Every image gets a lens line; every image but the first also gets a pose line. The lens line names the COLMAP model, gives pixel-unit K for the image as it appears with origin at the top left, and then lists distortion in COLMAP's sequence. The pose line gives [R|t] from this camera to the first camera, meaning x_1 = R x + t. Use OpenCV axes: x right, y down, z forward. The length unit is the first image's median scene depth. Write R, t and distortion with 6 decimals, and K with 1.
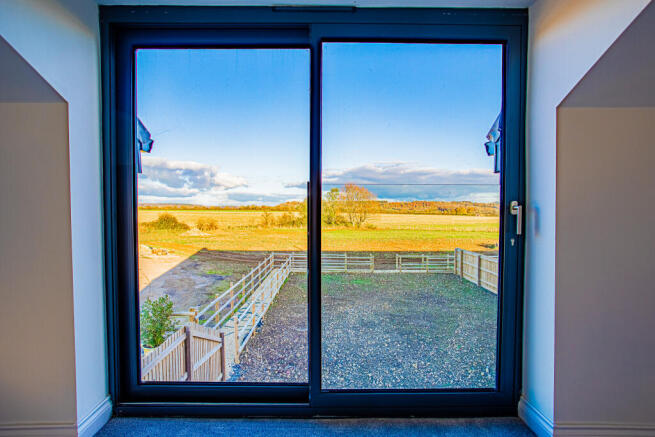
lens RADIAL K [[313.5, 0, 320.4], [0, 313.5, 219.5], [0, 0, 1]] dist [-0.000346, -0.000204]
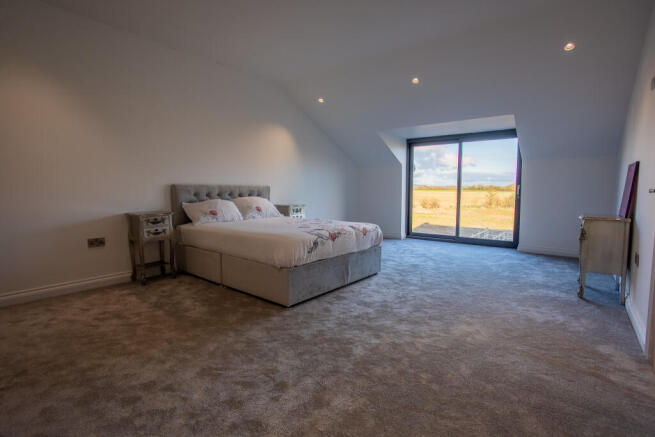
lens RADIAL K [[313.5, 0, 320.4], [0, 313.5, 219.5], [0, 0, 1]] dist [-0.000346, -0.000204]
pose [[0.774266, 0.069503, -0.629032, 0.037827], [-0.029769, 0.996851, 0.073501, 0.005088], [0.632159, -0.038184, 0.773897, -0.102319]]
